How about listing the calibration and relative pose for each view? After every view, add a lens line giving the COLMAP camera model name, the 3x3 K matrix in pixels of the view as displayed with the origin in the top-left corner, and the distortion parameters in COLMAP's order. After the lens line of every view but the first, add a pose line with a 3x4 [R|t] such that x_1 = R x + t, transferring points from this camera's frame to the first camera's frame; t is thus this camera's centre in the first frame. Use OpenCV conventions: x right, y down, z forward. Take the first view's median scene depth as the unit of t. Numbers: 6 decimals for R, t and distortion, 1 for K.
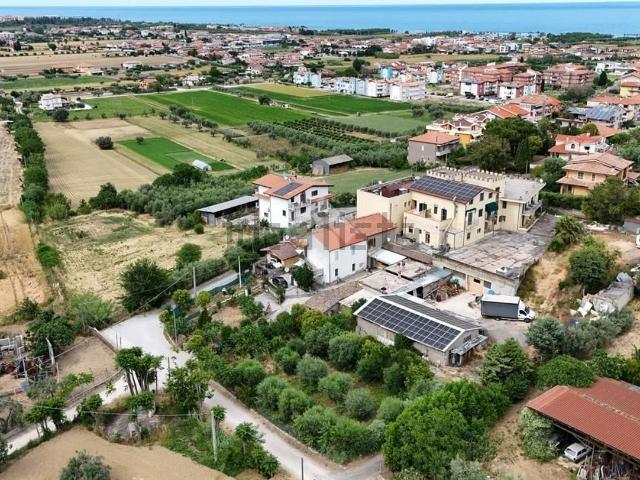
lens RADIAL K [[594.5, 0, 289.3], [0, 594.5, 239.8], [0, 0, 1]] dist [0.096652, -0.123326]
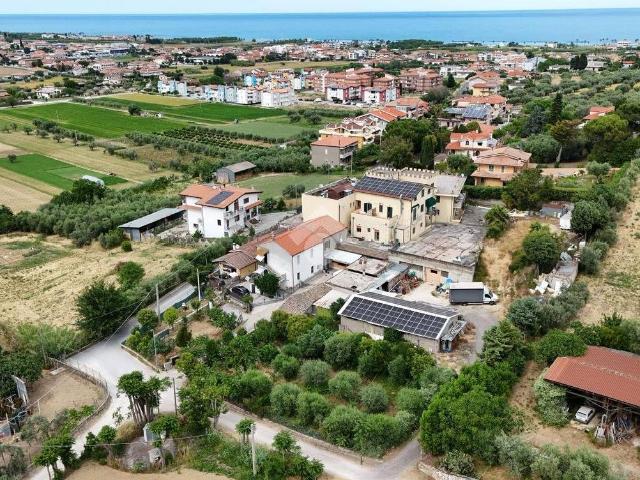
lens RADIAL K [[594.5, 0, 289.3], [0, 594.5, 239.8], [0, 0, 1]] dist [0.096652, -0.123326]
pose [[0.976816, -0.079649, 0.198711, -0.122803], [0.082074, 0.996618, -0.003985, -0.003900], [-0.197721, 0.020201, 0.980050, 0.007039]]
